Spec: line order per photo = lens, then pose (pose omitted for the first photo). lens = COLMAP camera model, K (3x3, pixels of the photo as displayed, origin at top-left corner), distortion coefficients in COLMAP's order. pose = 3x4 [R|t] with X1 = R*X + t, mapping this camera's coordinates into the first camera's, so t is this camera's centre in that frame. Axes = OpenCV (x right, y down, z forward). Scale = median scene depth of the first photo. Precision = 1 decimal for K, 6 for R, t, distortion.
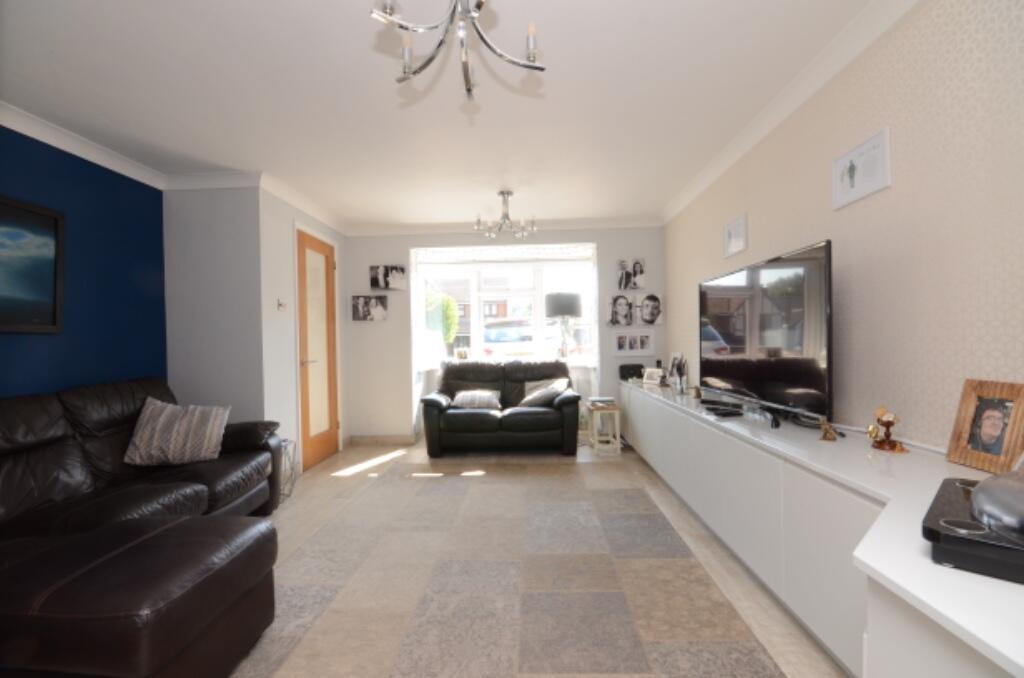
lens RADIAL K [[448.1, 0, 509.4], [0, 448.1, 342.4], [0, 0, 1]] dist [0.002127, -0.009869]
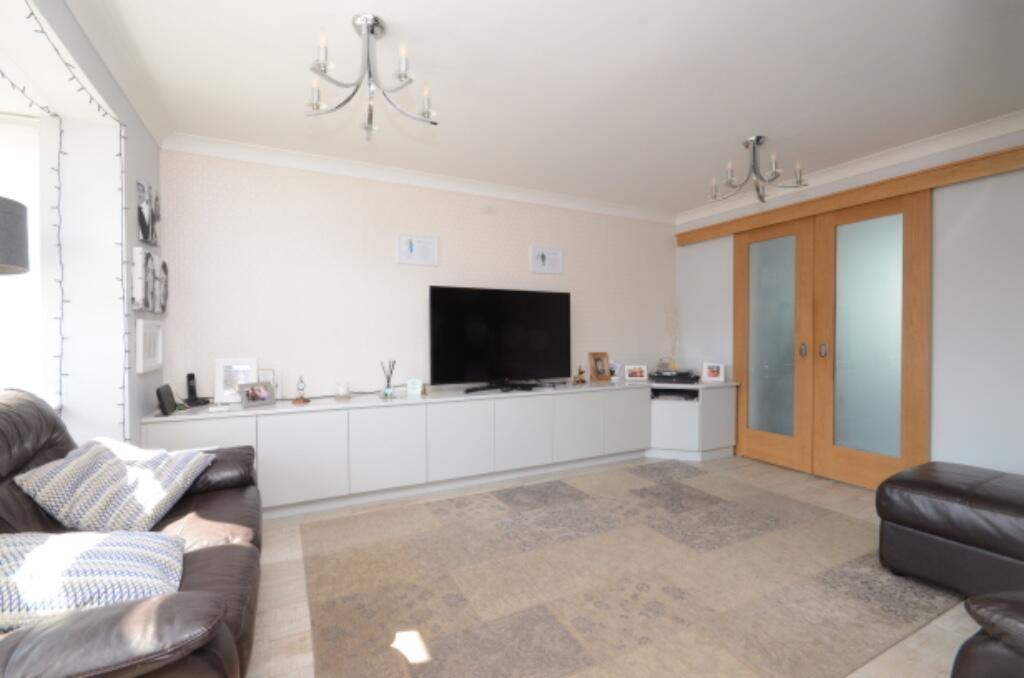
lens RADIAL K [[448.1, 0, 509.4], [0, 448.1, 342.4], [0, 0, 1]] dist [0.002127, -0.009869]
pose [[-0.500208, 0.004949, 0.865891, -0.949257], [0.011044, 0.999939, 0.000664, 0.005088], [-0.865835, 0.009895, -0.500232, 2.176788]]
